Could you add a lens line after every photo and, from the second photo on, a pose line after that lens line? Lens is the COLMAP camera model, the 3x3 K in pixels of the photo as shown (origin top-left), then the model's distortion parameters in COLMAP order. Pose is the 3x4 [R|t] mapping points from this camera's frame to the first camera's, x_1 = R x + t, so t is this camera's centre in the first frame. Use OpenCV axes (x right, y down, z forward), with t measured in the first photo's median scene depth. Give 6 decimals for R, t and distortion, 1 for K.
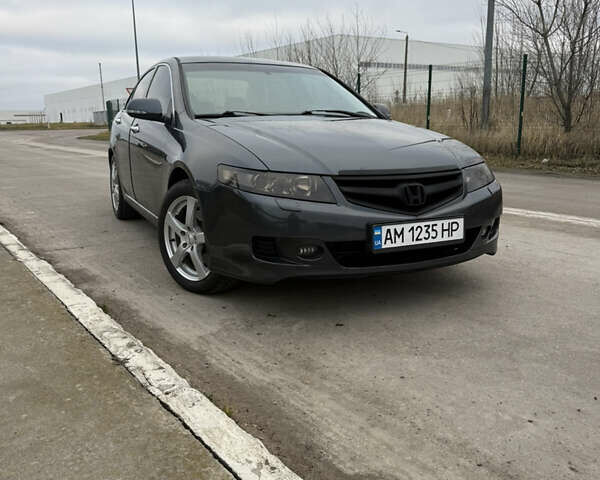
lens RADIAL K [[560.4, 0, 303.3], [0, 560.4, 243.1], [0, 0, 1]] dist [0.127137, -0.220607]
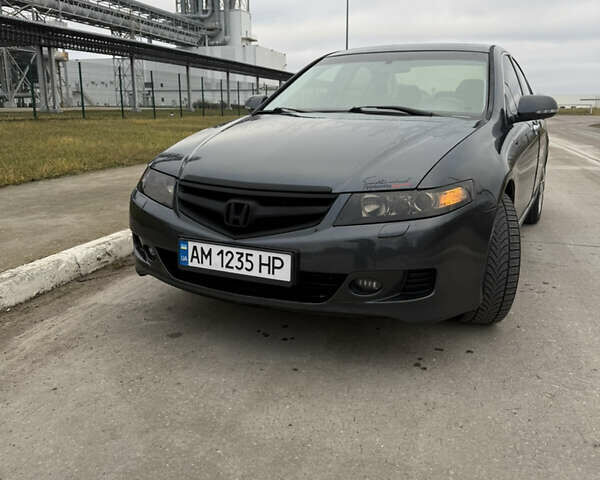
lens RADIAL K [[560.2, 0, 300.0], [0, 560.2, 240.0], [0, 0, 1]] dist [0.139739, -0.249546]
pose [[0.609083, 0.194678, -0.768842, 0.871582], [-0.178288, 0.978204, 0.106449, -0.147924], [0.772807, 0.072239, 0.630516, 0.530358]]
